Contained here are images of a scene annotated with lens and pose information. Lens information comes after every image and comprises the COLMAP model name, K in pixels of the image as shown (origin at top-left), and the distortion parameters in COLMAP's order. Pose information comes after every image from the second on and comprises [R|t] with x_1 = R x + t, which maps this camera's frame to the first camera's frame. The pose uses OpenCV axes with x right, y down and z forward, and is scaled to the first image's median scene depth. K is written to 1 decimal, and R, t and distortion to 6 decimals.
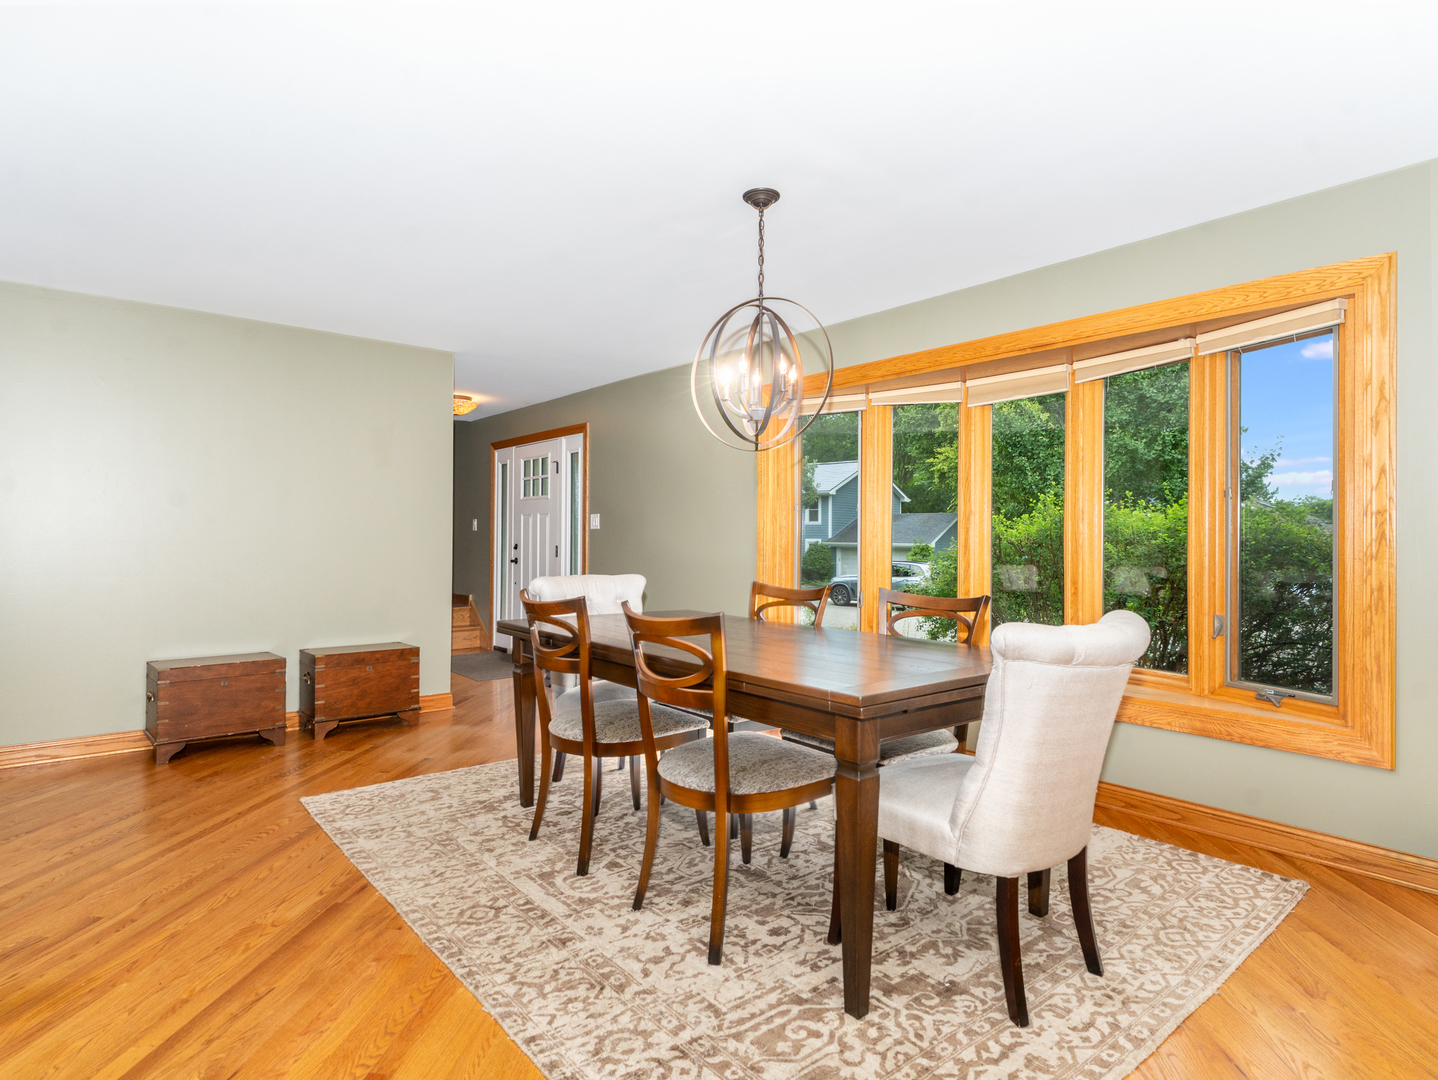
lens RADIAL K [[785.2, 0, 719.6], [0, 785.2, 540.9], [0, 0, 1]] dist [0.001824, 0.000207]
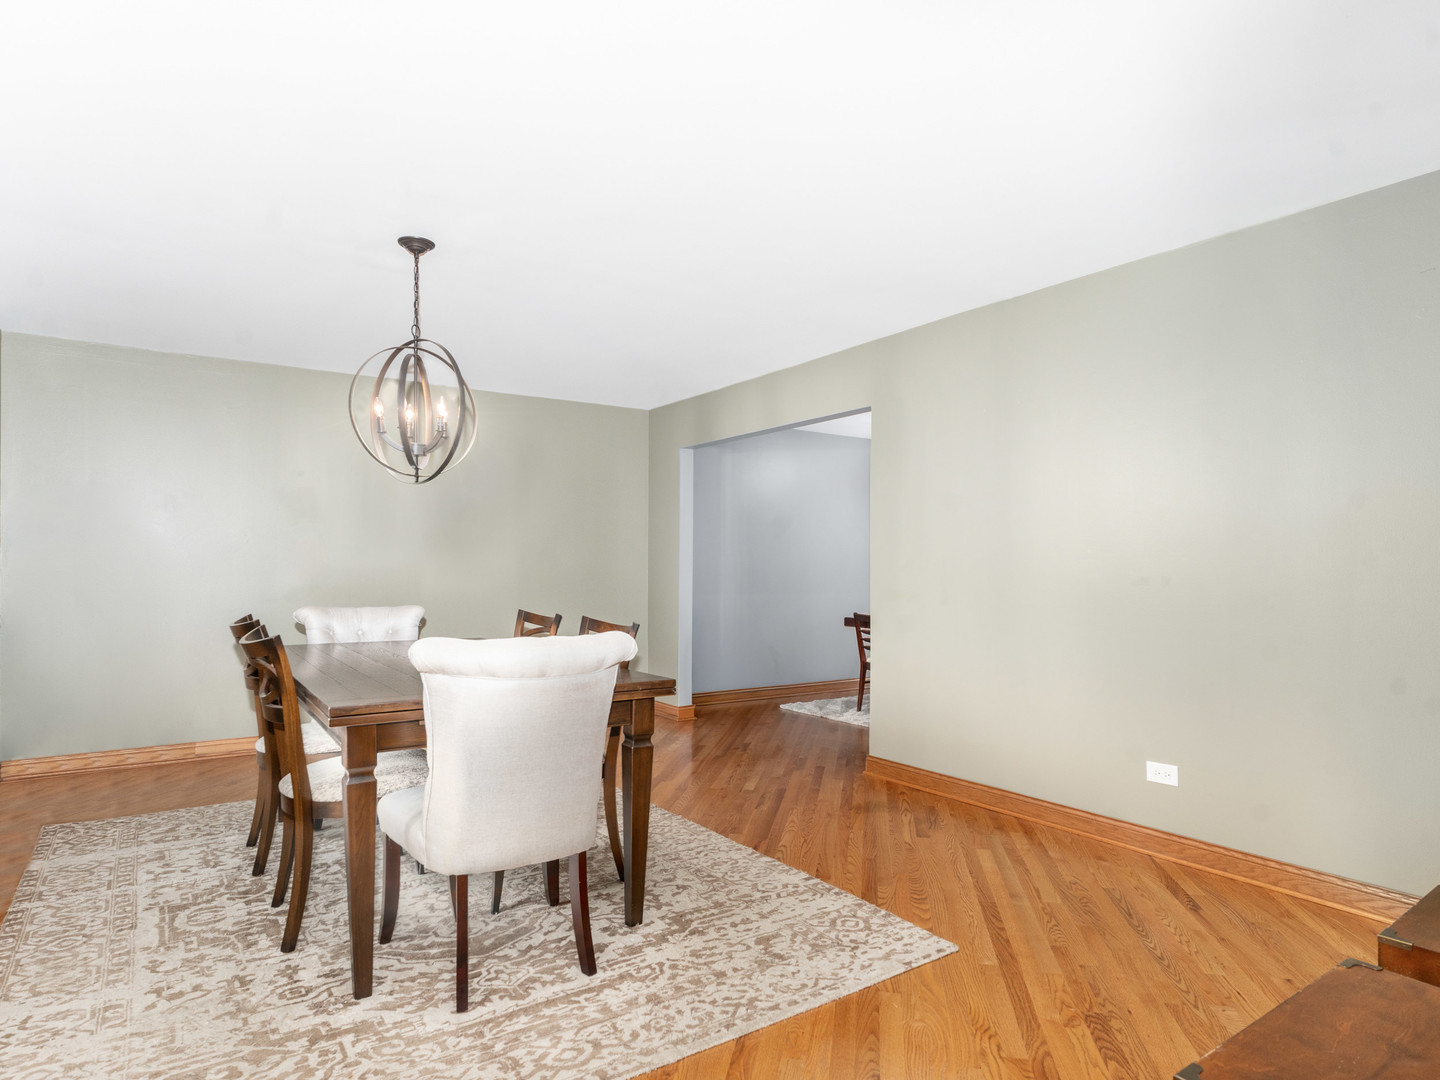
lens RADIAL K [[792.5, 0, 723.8], [0, 792.5, 547.0], [0, 0, 1]] dist [-0.003422, -0.000264]
pose [[-0.995980, -0.003239, 0.089516, -0.439482], [-0.005769, 0.999591, -0.028017, -0.003811], [-0.089389, -0.028421, -0.995591, 1.941236]]
